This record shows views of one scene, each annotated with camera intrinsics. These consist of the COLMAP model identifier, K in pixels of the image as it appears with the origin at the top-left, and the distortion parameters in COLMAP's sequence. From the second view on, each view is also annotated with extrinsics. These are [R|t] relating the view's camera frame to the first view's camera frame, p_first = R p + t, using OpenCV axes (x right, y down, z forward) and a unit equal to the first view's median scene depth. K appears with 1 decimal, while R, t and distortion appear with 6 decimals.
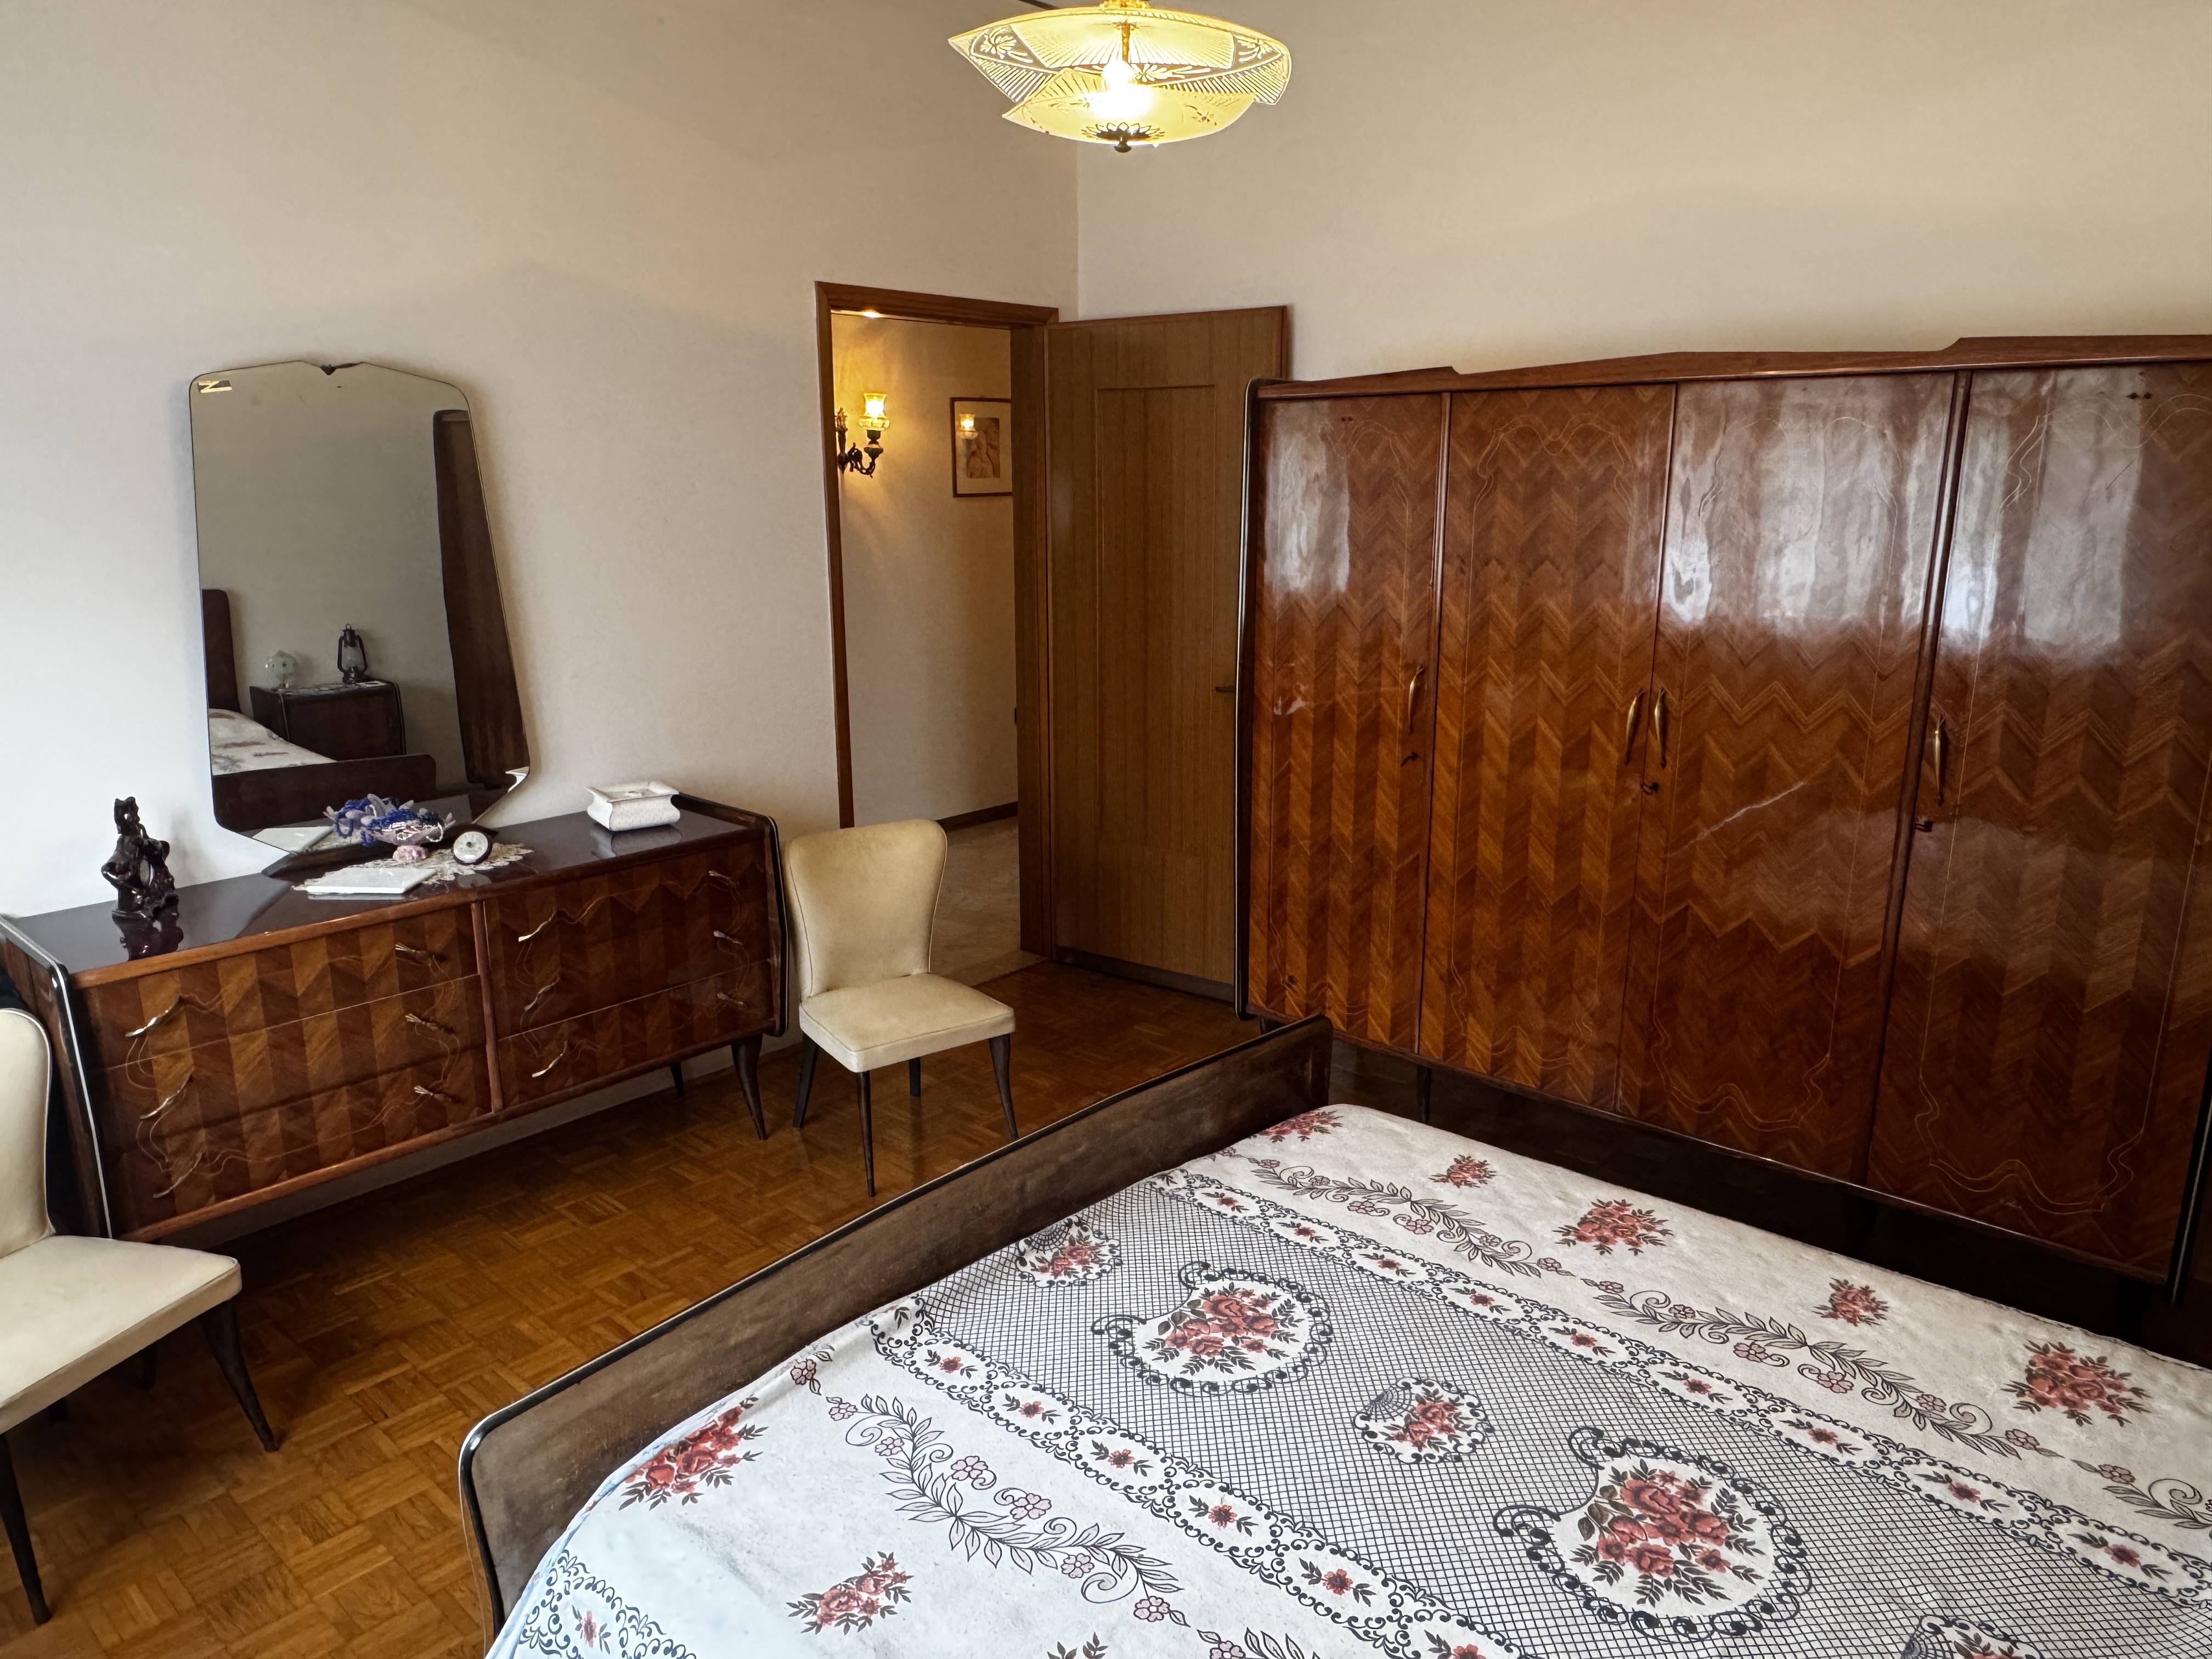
lens RADIAL K [[1458.7, 0, 1105.2], [0, 1458.7, 827.9], [0, 0, 1]] dist [-0.007028, 0.001495]
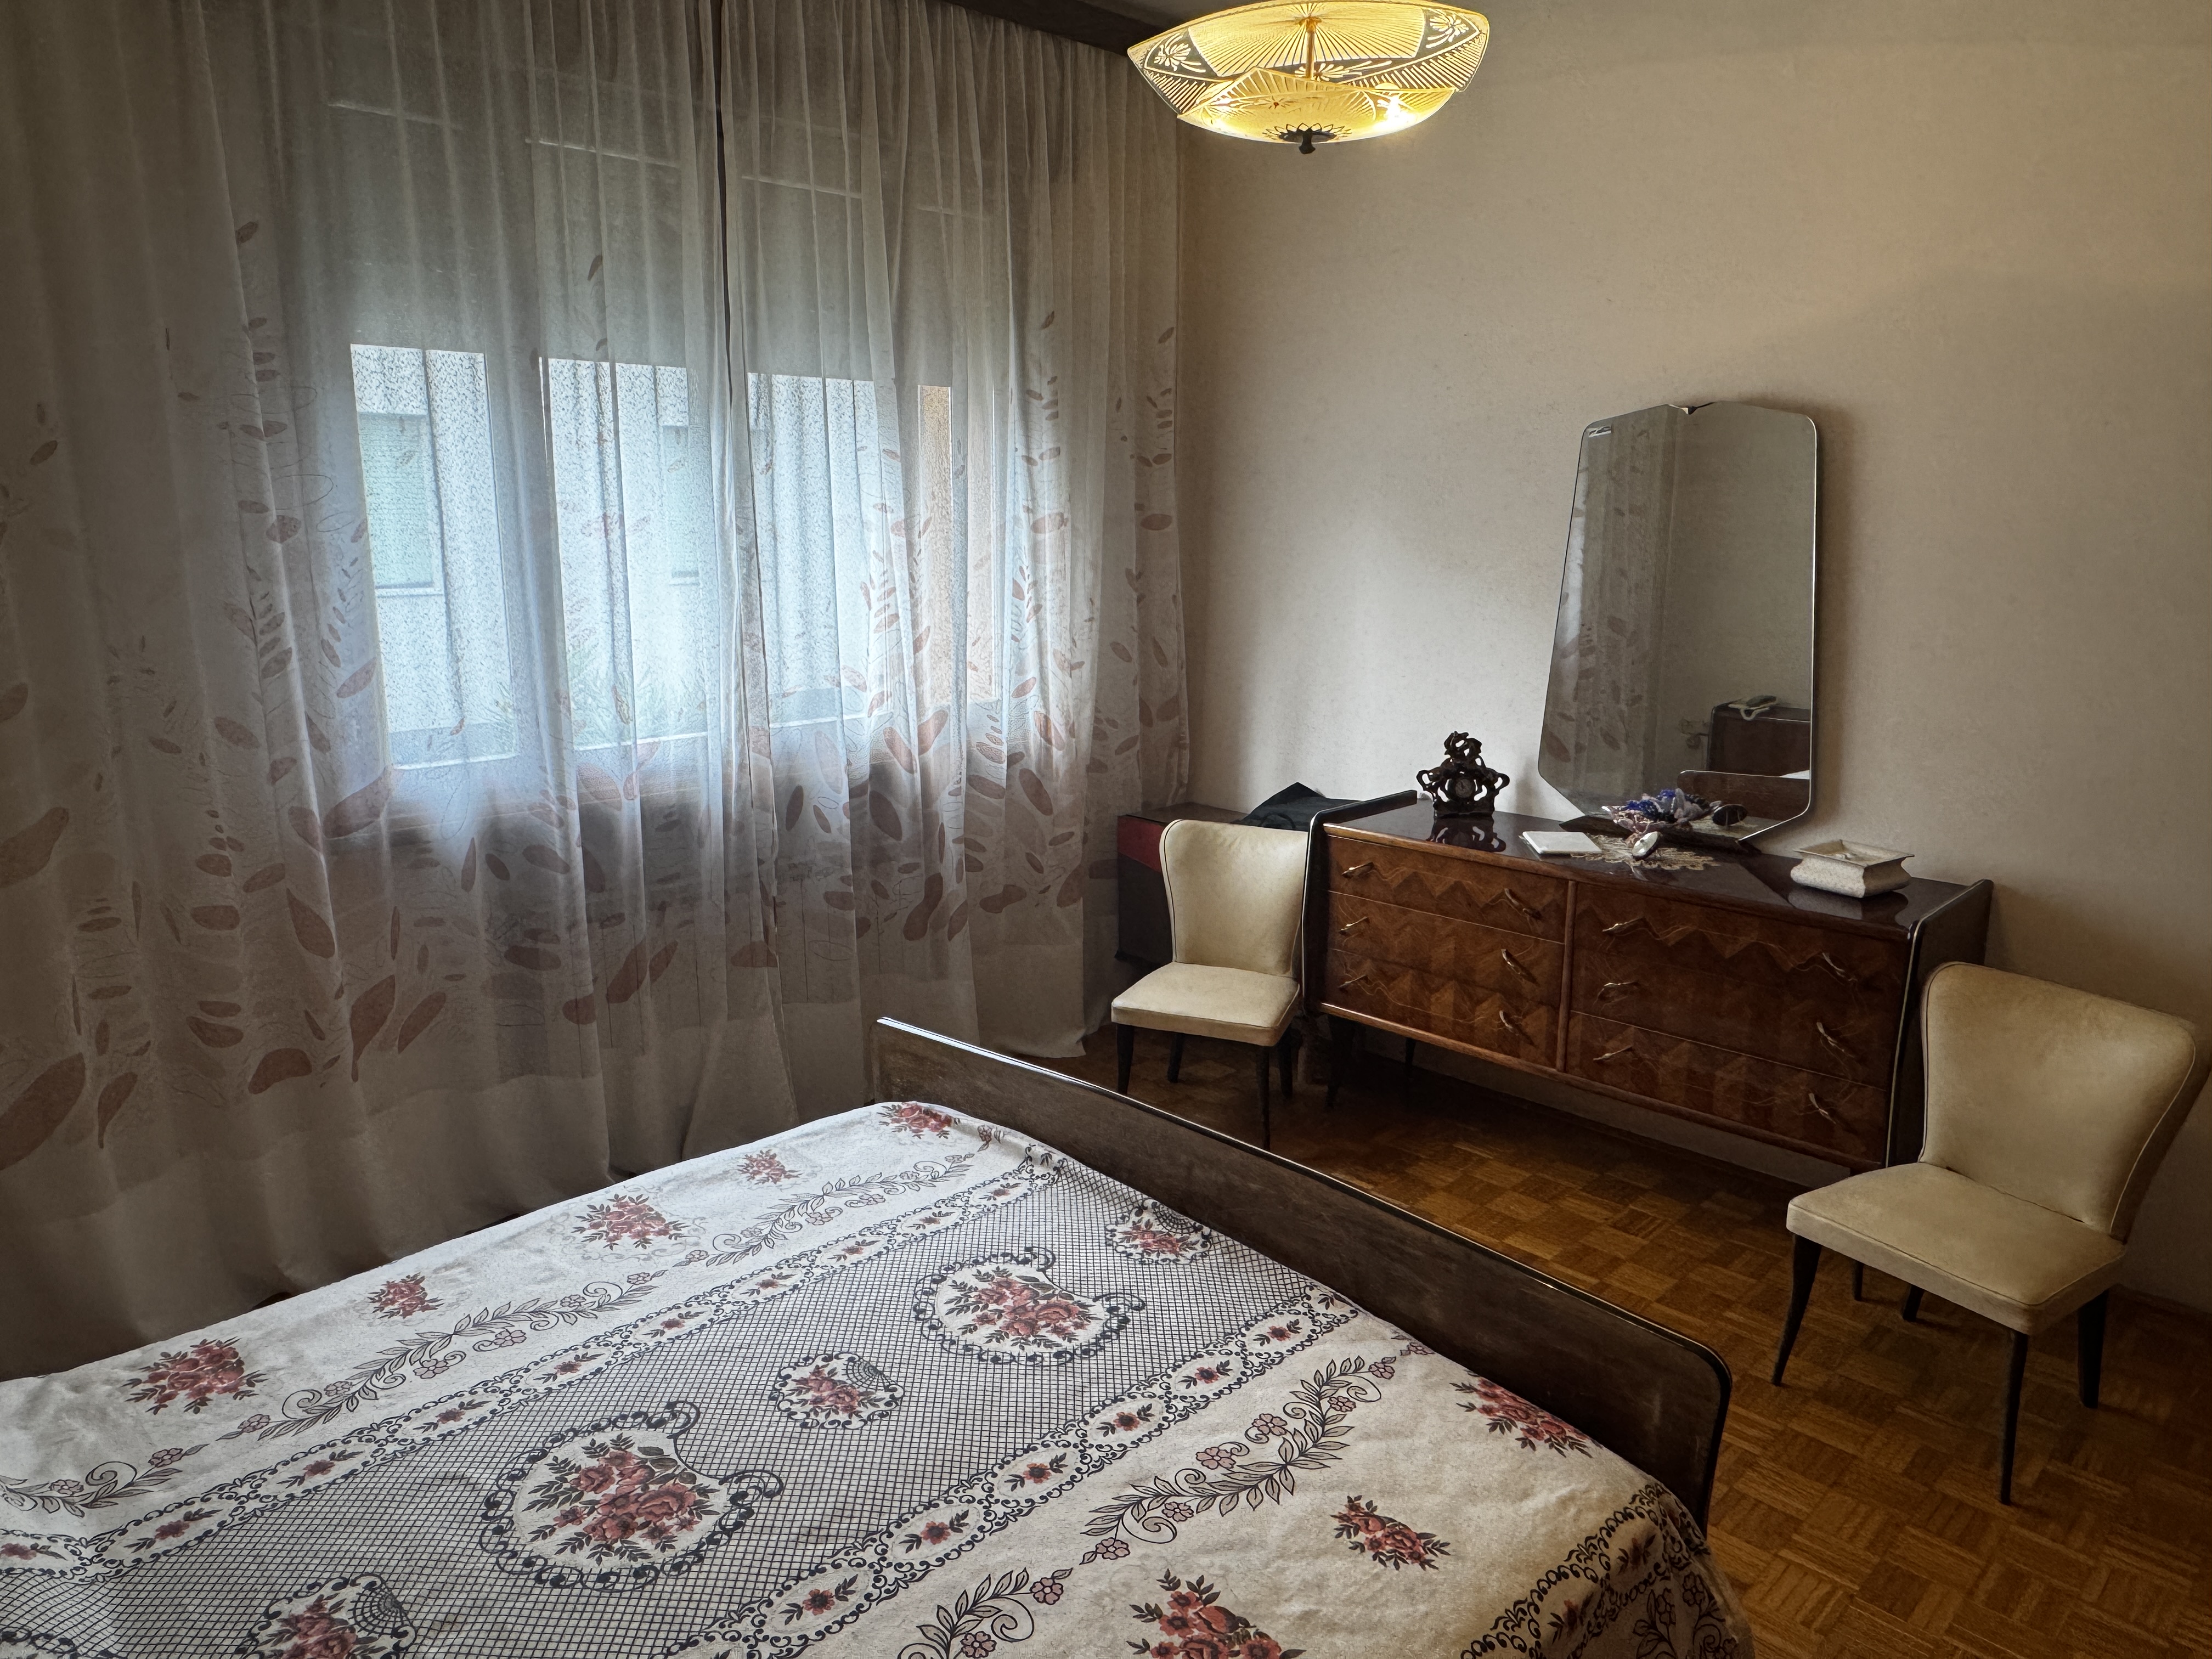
lens RADIAL K [[1458.7, 0, 1104.9], [0, 1458.7, 831.7], [0, 0, 1]] dist [-0.007028, 0.001495]
pose [[-0.056409, 0.218007, -0.974316, 1.101832], [-0.241555, 0.943897, 0.225186, -0.246948], [0.968746, 0.248054, -0.000583, 1.050799]]
